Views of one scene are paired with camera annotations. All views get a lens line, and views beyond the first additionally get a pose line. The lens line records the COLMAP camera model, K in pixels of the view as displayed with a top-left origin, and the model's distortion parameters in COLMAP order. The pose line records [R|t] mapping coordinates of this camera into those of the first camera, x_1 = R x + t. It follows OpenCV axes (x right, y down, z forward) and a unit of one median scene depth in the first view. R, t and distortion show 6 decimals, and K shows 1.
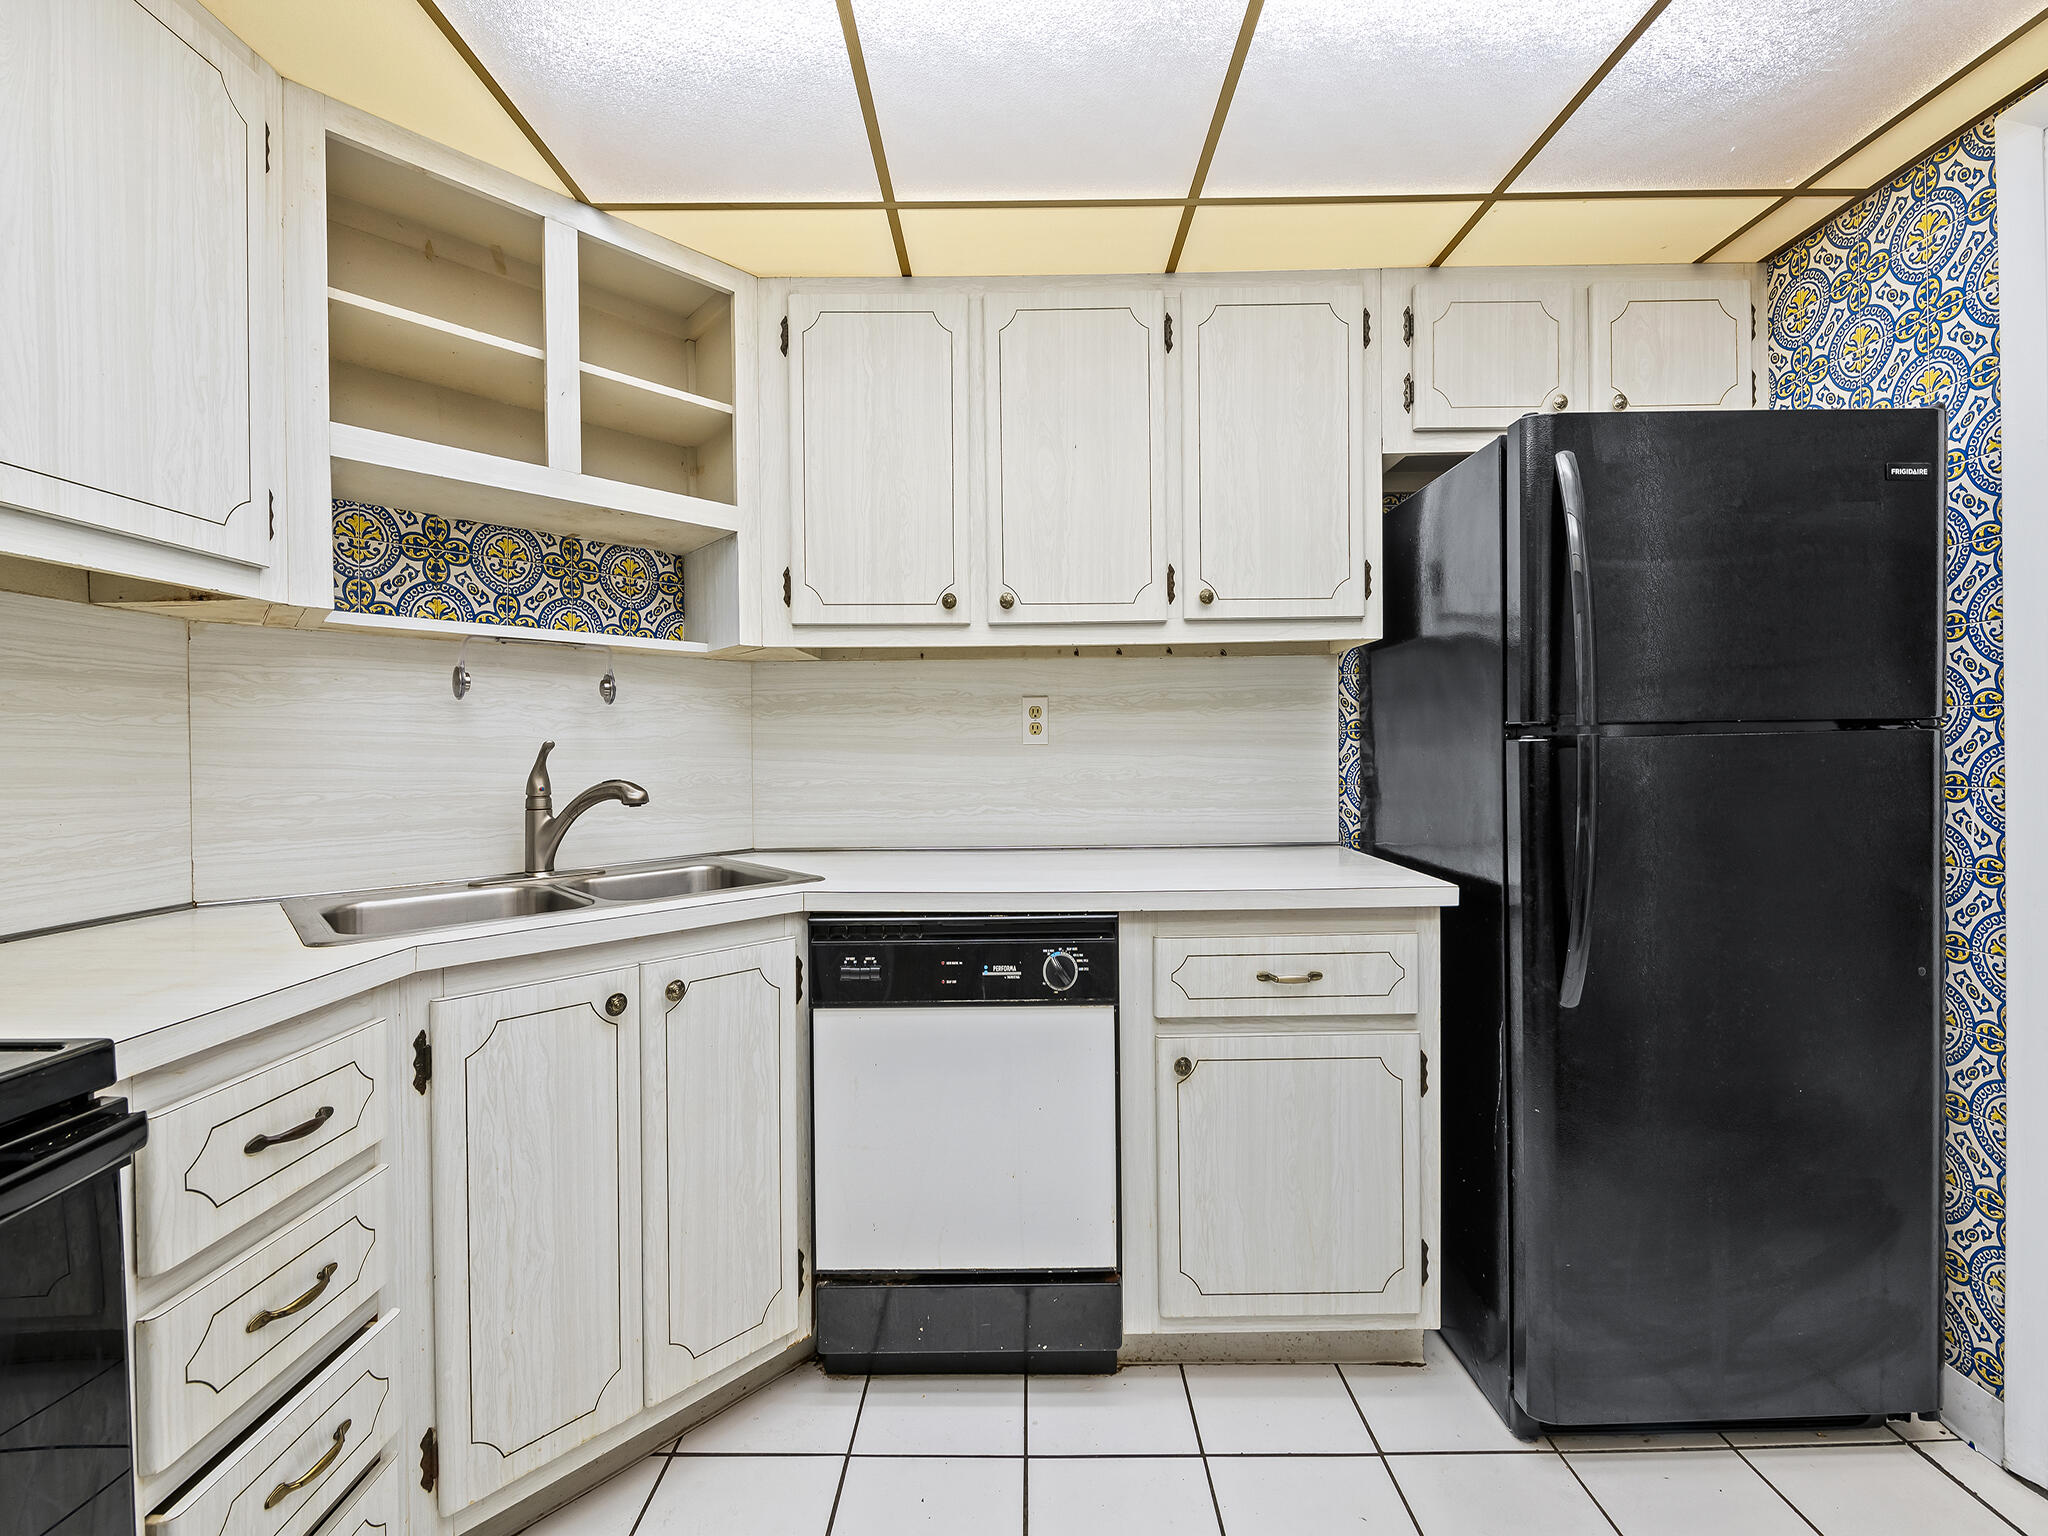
lens RADIAL K [[842.3, 0, 1020.8], [0, 842.3, 758.1], [0, 0, 1]] dist [-0.000365, -0.000078]
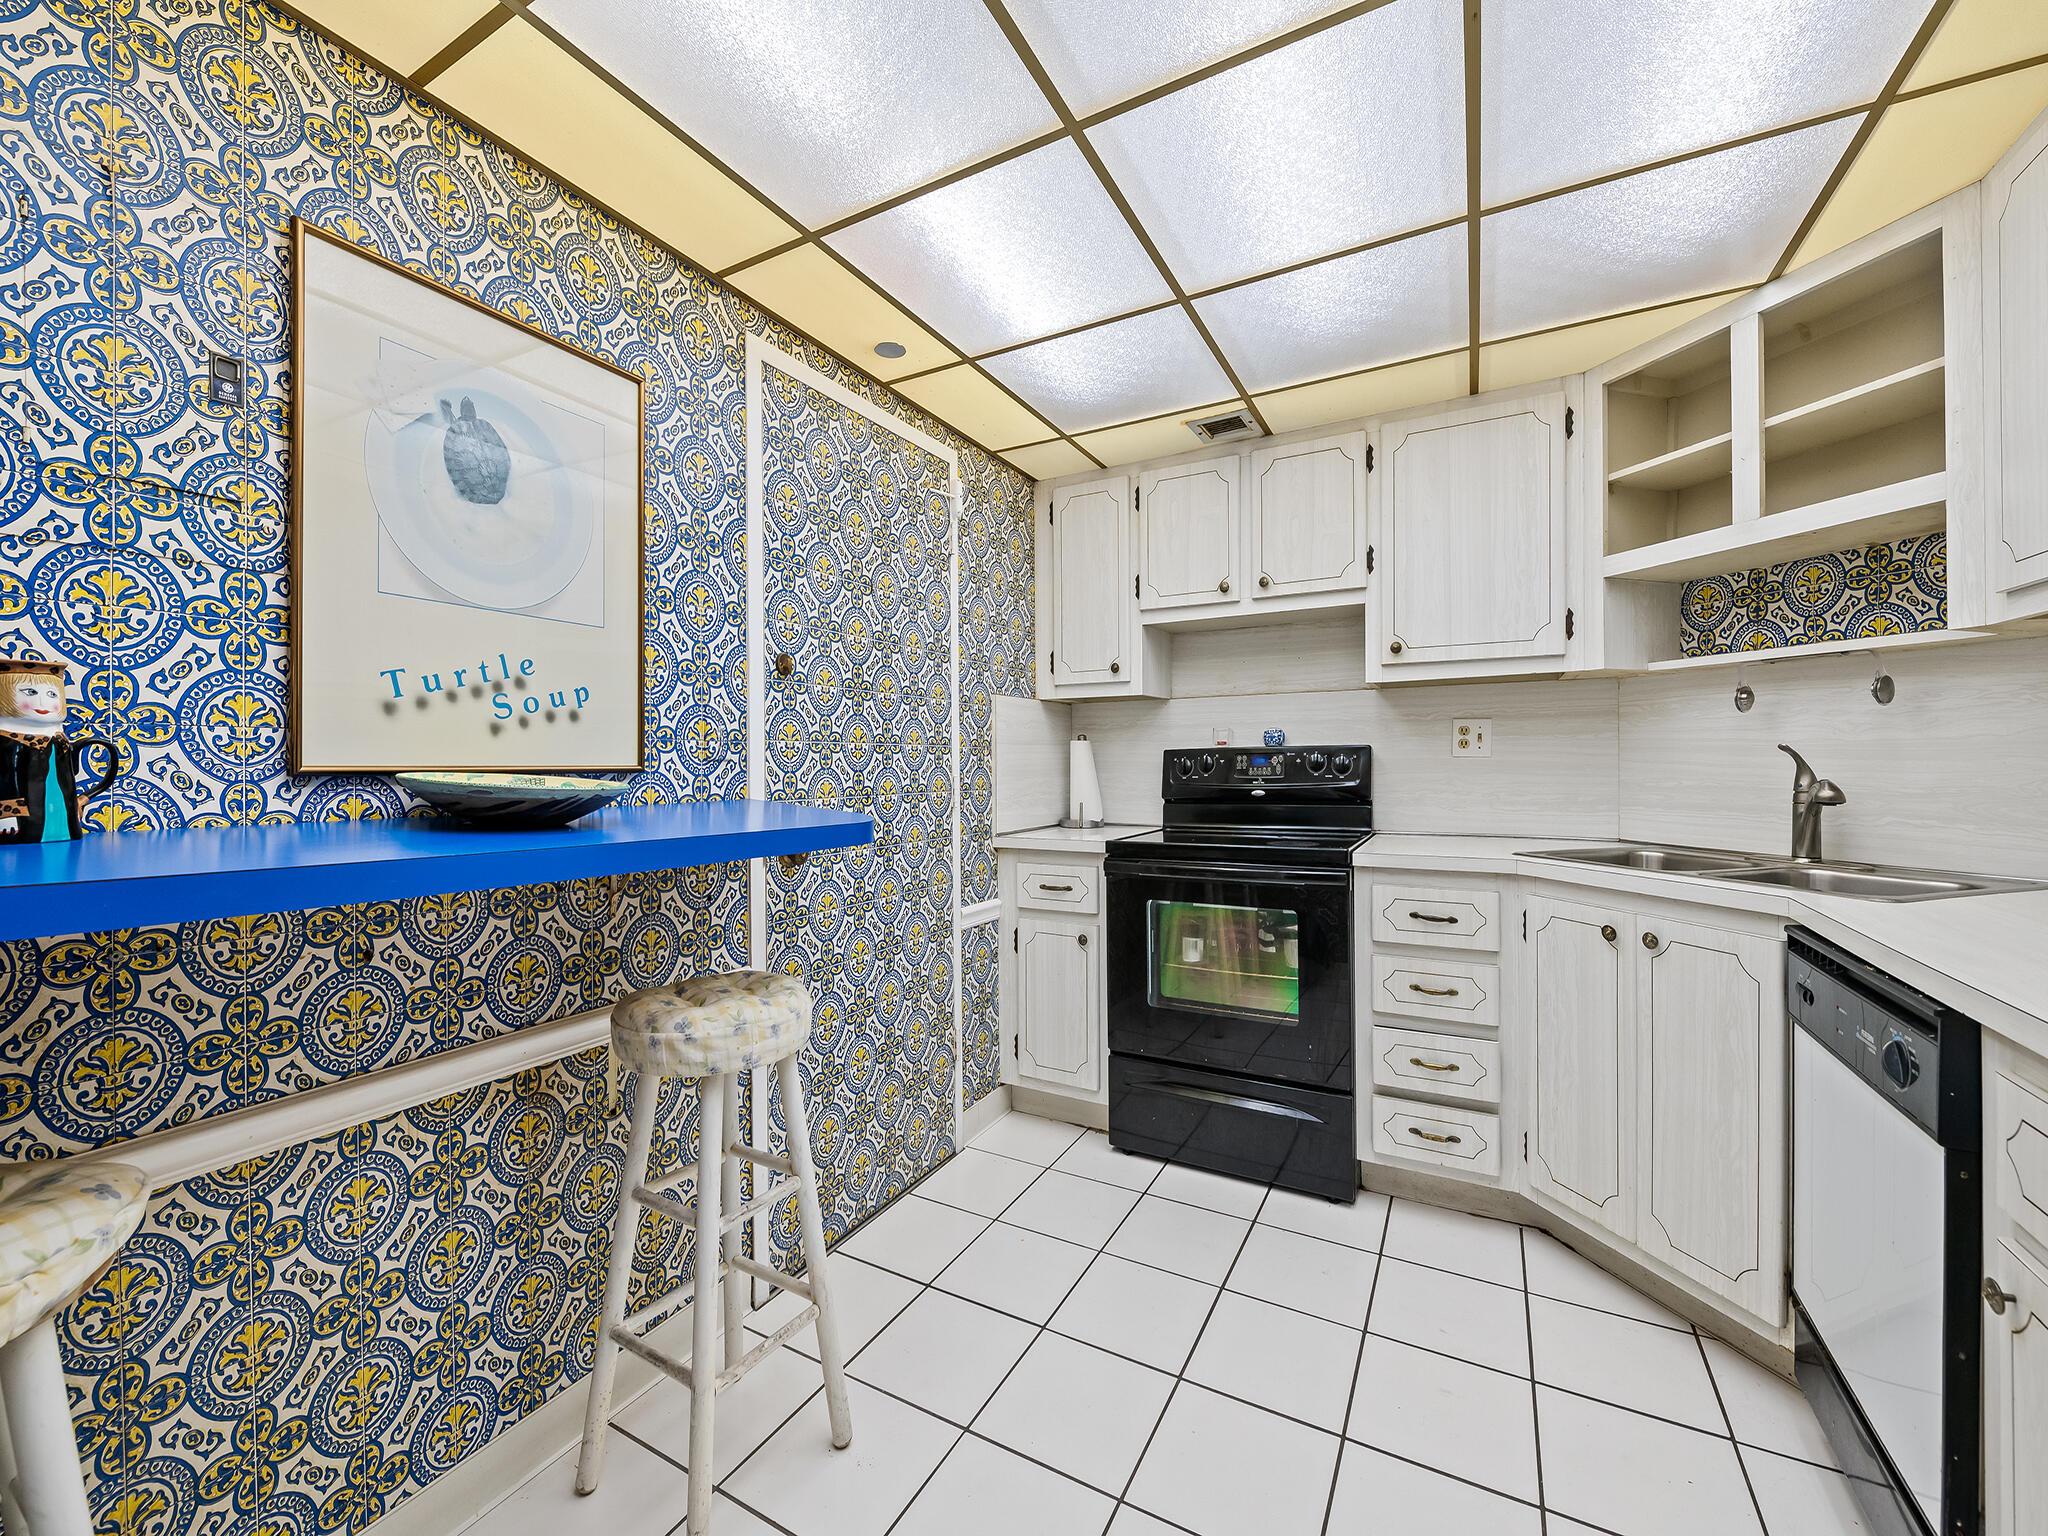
lens RADIAL K [[842.3, 0, 1020.8], [0, 842.3, 758.1], [0, 0, 1]] dist [-0.000365, -0.000078]
pose [[-0.487037, 0.011703, -0.873303, 1.044916], [0.003727, 0.999929, 0.011321, -0.019152], [0.873374, 0.002259, -0.487046, 0.693197]]
